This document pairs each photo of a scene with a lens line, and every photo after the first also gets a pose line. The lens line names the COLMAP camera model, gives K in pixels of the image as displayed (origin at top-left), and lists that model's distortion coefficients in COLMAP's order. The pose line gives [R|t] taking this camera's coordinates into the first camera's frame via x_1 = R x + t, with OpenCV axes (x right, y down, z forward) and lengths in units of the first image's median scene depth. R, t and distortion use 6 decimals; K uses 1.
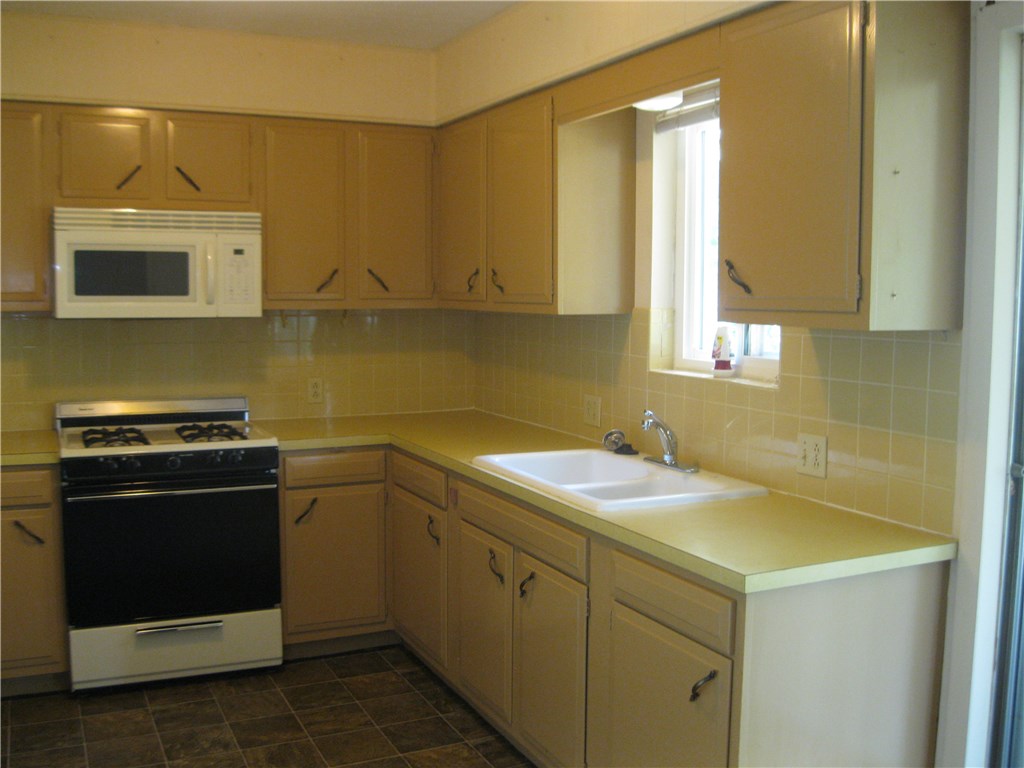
lens RADIAL K [[1033.6, 0, 512.3], [0, 1033.6, 386.0], [0, 0, 1]] dist [-0.104632, 0.000000]
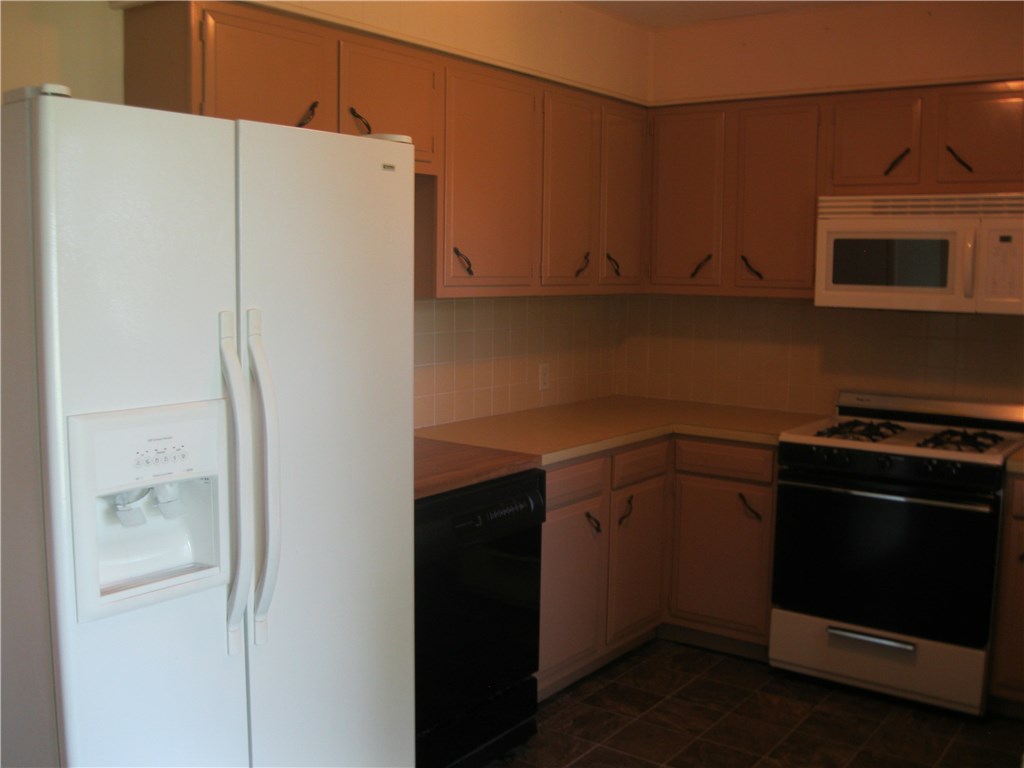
lens RADIAL K [[1033.6, 0, 490.1], [0, 1033.6, 401.6], [0, 0, 1]] dist [-0.104632, 0.000000]
pose [[0.464657, 0.108507, -0.878817, 0.310022], [-0.088639, 0.993178, 0.075761, -0.020444], [0.881043, 0.042694, 0.471106, 0.230983]]
